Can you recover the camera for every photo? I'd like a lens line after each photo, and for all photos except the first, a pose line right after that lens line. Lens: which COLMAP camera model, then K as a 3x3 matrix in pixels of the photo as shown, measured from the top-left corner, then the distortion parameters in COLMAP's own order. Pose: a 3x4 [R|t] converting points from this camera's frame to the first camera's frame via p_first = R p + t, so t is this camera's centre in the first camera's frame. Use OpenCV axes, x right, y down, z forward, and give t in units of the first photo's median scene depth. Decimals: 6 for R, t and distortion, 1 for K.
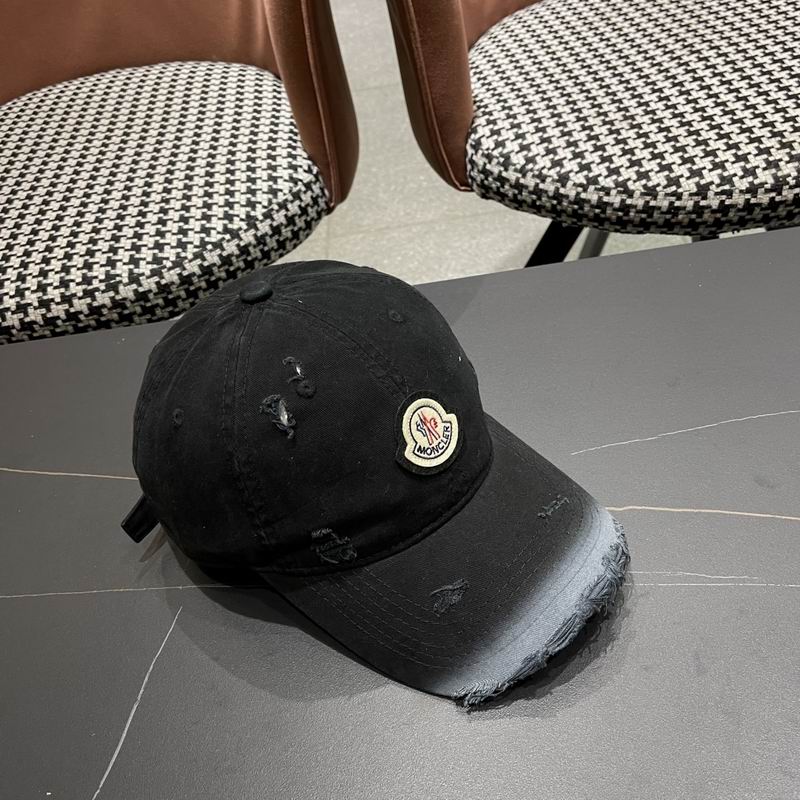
lens RADIAL K [[833.0, 0, 407.9], [0, 833.0, 406.3], [0, 0, 1]] dist [0.019240, 0.000000]
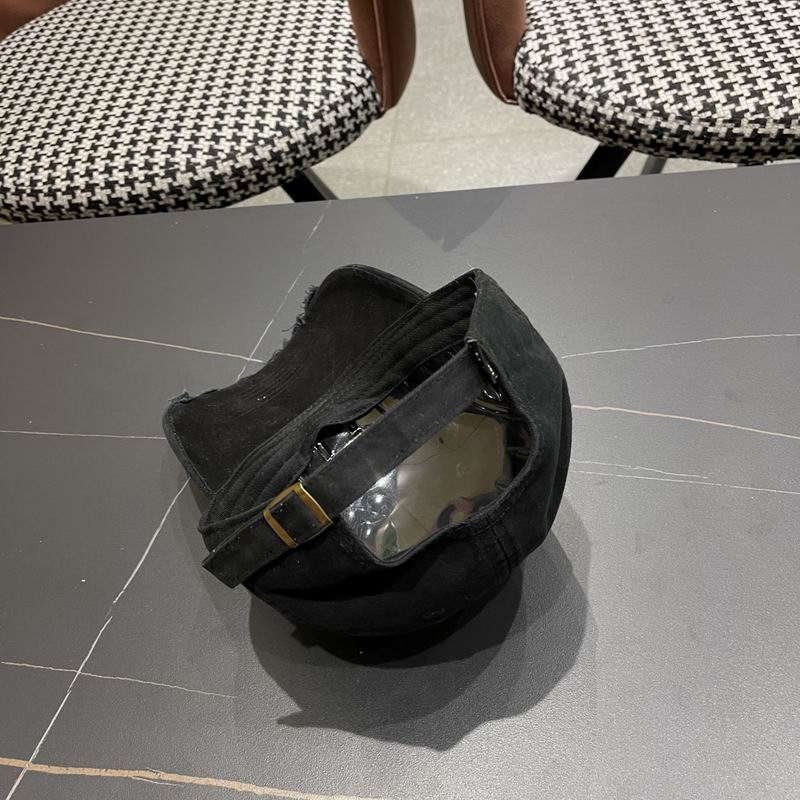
lens RADIAL K [[833.0, 0, 402.6], [0, 833.0, 403.8], [0, 0, 1]] dist [0.019240, 0.000000]
pose [[0.992406, 0.093288, -0.080170, 0.057417], [-0.085171, 0.991404, 0.099316, 0.019273], [0.088746, -0.091734, 0.991821, -0.074839]]
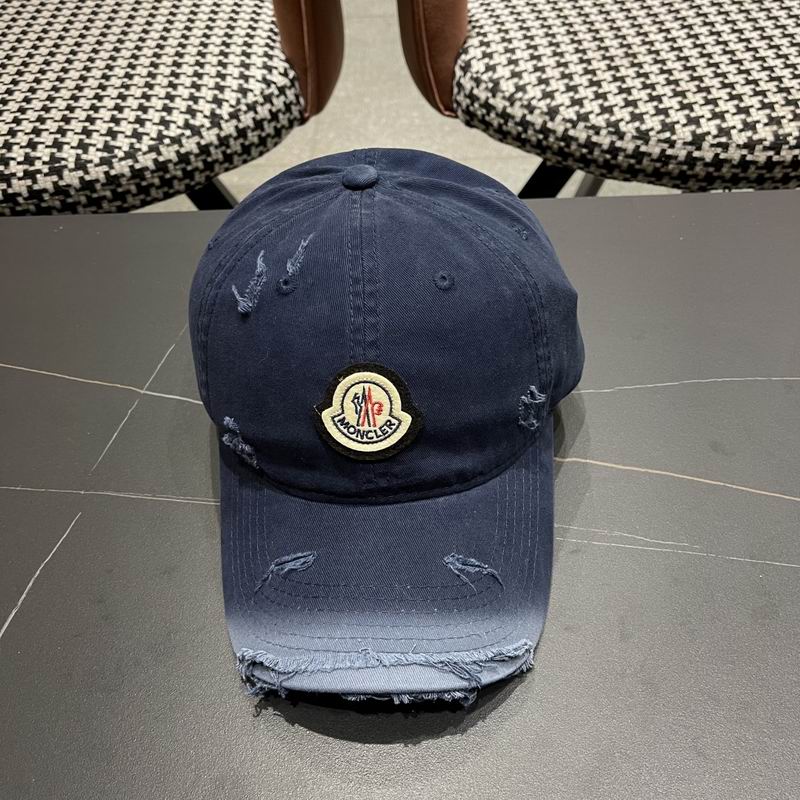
lens RADIAL K [[833.0, 0, 399.6], [0, 833.0, 402.1], [0, 0, 1]] dist [0.019240, 0.000000]
pose [[0.993599, 0.110380, 0.024044, 0.028260], [-0.111456, 0.992546, 0.049288, 0.021926], [-0.018425, -0.051653, 0.998495, 0.051154]]
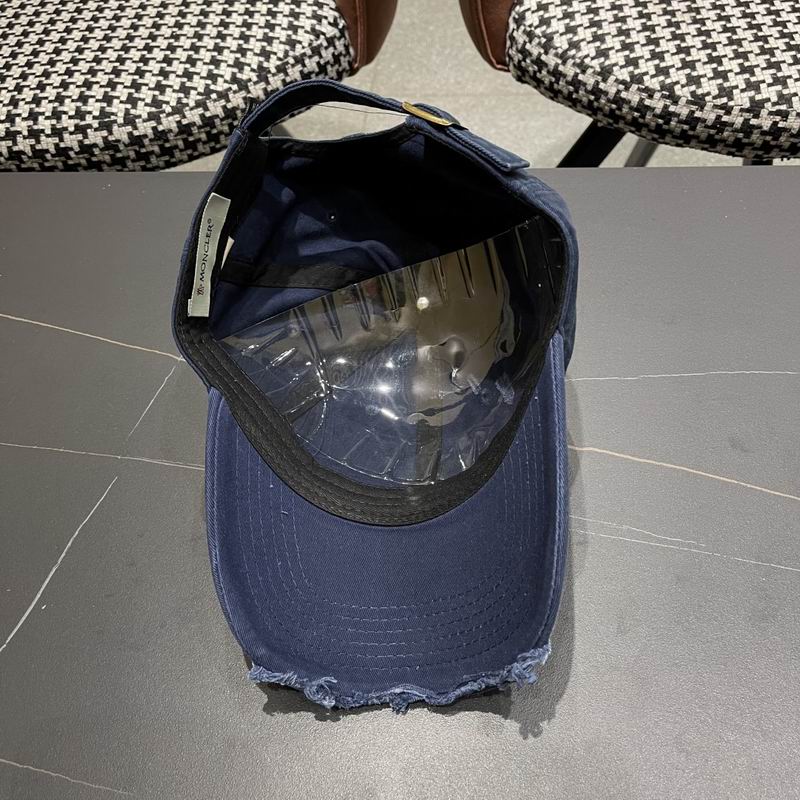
lens RADIAL K [[833.0, 0, 401.3], [0, 833.0, 402.1], [0, 0, 1]] dist [0.019240, 0.000000]
pose [[0.987841, 0.151318, -0.035678, 0.052281], [-0.144325, 0.977884, 0.151373, -0.027671], [0.057794, -0.144384, 0.987833, 0.041101]]
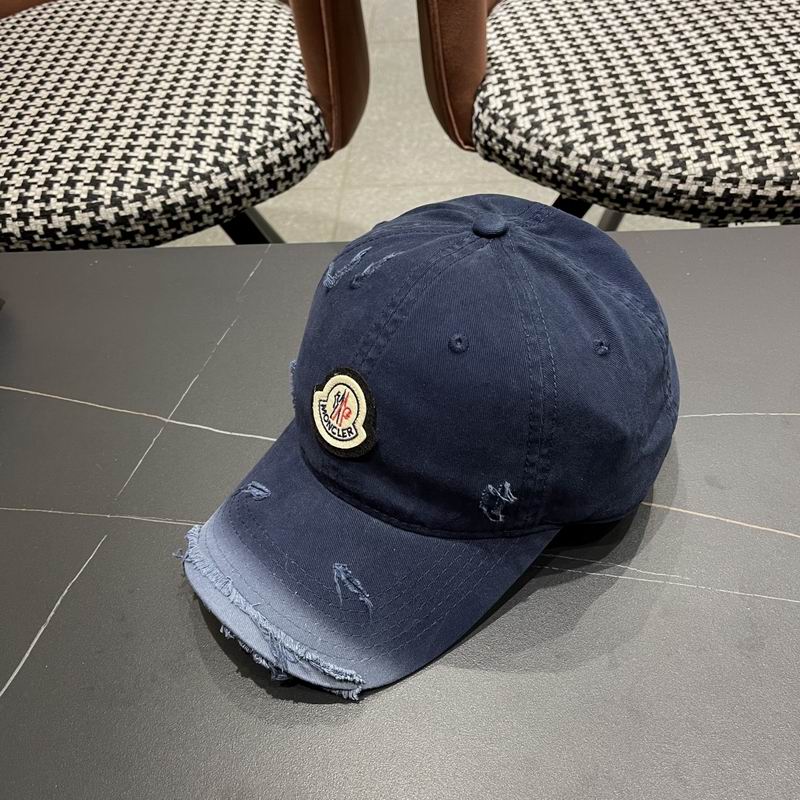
lens RADIAL K [[833.0, 0, 398.7], [0, 833.0, 404.6], [0, 0, 1]] dist [0.019240, 0.000000]
pose [[0.992623, 0.118827, -0.024064, 0.050216], [-0.117715, 0.992103, 0.043302, 0.002033], [0.029020, -0.040150, 0.998772, 0.020116]]
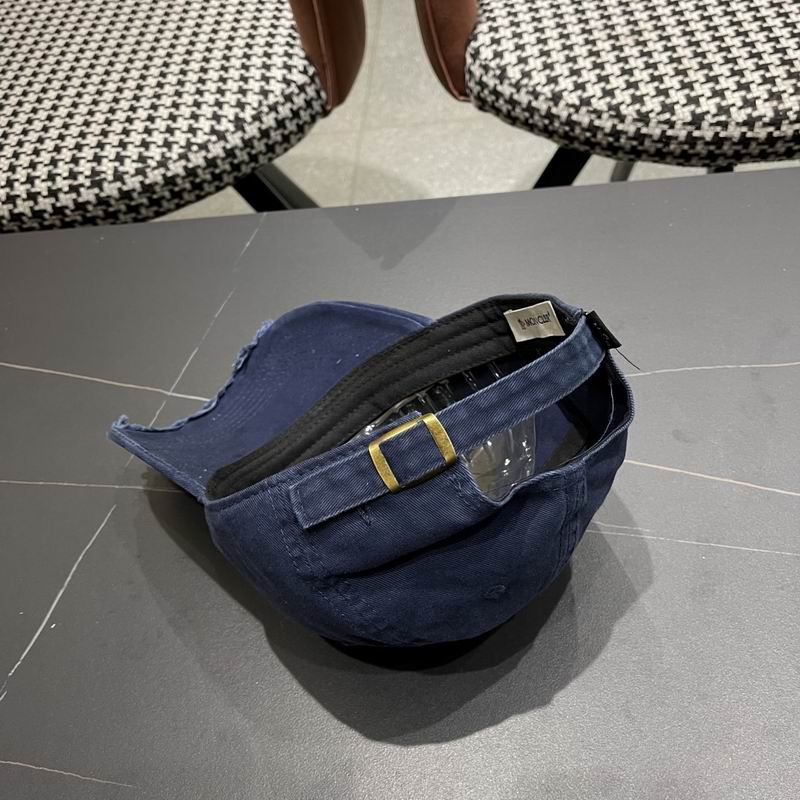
lens RADIAL K [[833.0, 0, 407.8], [0, 833.0, 406.8], [0, 0, 1]] dist [0.019240, 0.000000]
pose [[0.994293, 0.081695, -0.068609, 0.107513], [-0.071907, 0.988276, 0.134686, -0.036796], [0.078807, -0.128984, 0.988510, -0.009966]]
